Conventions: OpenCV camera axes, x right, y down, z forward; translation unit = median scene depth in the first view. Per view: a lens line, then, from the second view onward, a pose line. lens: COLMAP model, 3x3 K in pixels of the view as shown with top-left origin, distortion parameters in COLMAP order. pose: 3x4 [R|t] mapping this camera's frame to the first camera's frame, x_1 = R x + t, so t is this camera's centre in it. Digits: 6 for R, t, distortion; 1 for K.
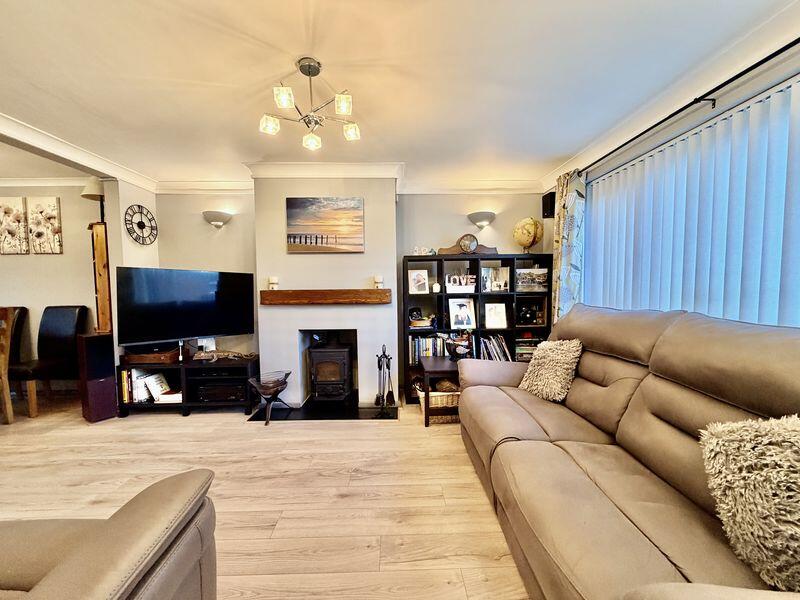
lens RADIAL K [[319.5, 0, 400.0], [0, 319.5, 299.4], [0, 0, 1]] dist [-0.002151, -0.000273]
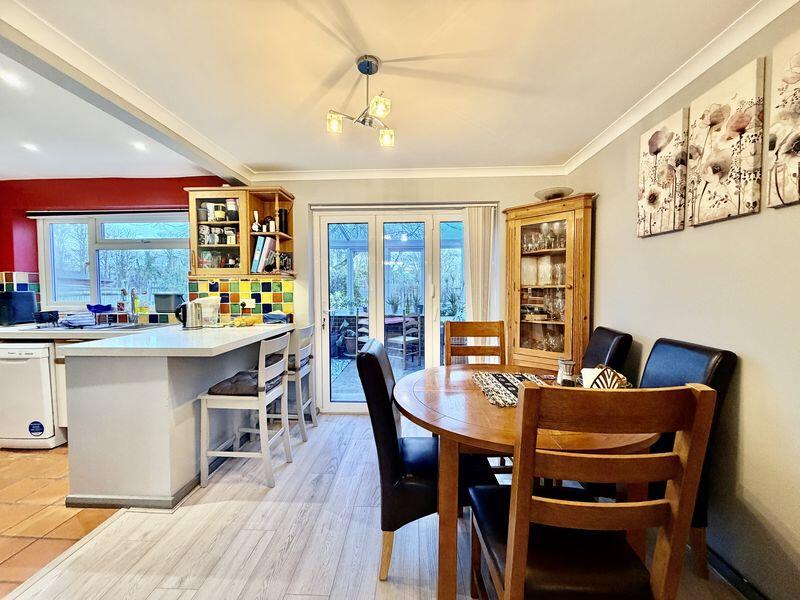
lens RADIAL K [[319.5, 0, 398.8], [0, 319.5, 300.5], [0, 0, 1]] dist [-0.002151, -0.000273]
pose [[-0.066263, 0.046701, -0.996709, -0.773619], [-0.051855, 0.997393, 0.050180, -0.037857], [0.996454, 0.055010, -0.063669, 0.620161]]
